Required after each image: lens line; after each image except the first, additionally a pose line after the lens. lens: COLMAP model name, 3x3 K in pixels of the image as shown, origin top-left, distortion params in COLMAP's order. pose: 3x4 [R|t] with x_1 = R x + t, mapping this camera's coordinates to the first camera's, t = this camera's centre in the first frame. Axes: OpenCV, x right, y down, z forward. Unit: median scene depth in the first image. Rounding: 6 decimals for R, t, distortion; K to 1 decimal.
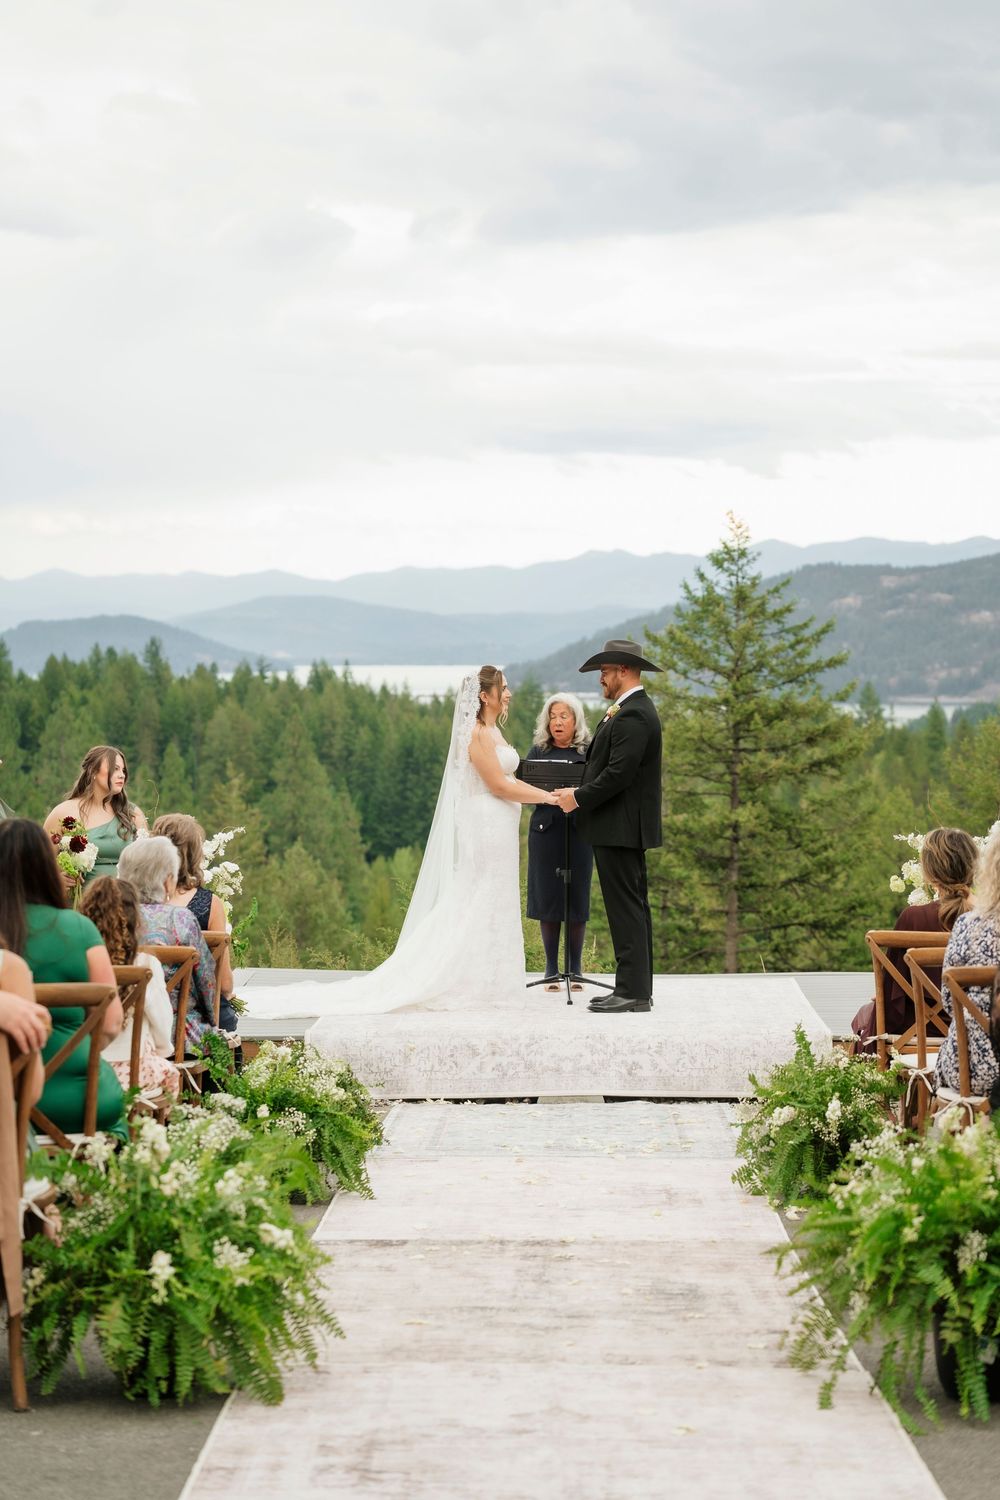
lens RADIAL K [[3143.7, 0, 502.1], [0, 3143.7, 753.2], [0, 0, 1]] dist [0.258875, 0.000000]
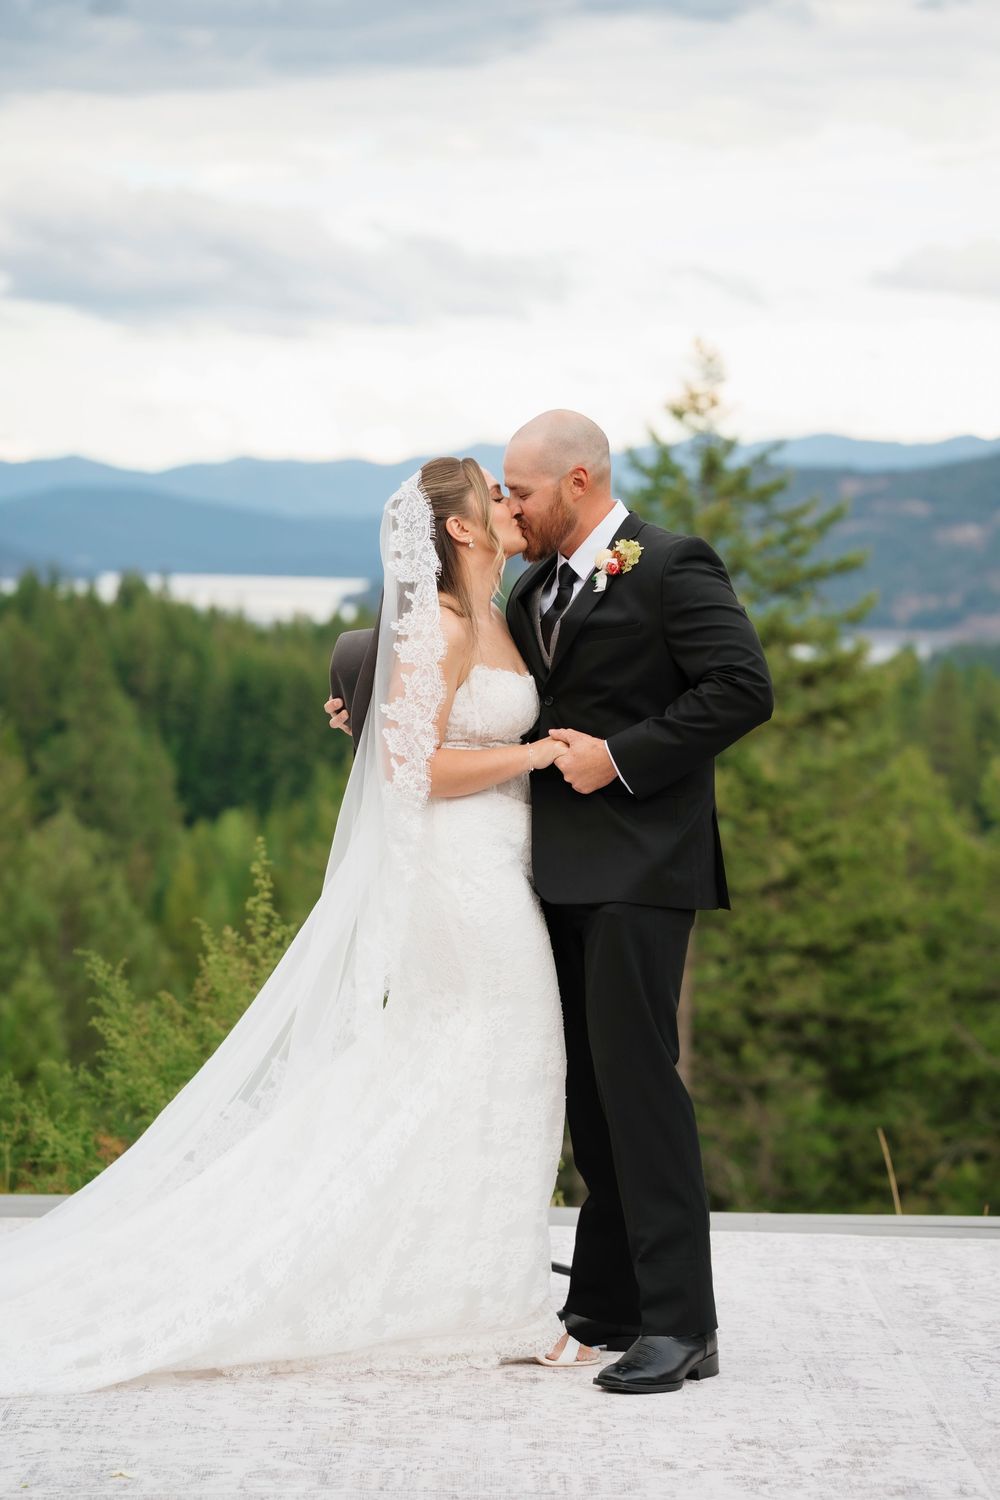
lens RADIAL K [[3905.7, 0, 501.1], [0, 3905.7, 750.3], [0, 0, 1]] dist [-0.114472, 0.000000]
pose [[0.999103, 0.021417, 0.036530, 0.001057], [-0.021944, 0.999660, 0.014091, 0.000415], [-0.036216, -0.014880, 0.999233, 0.112135]]
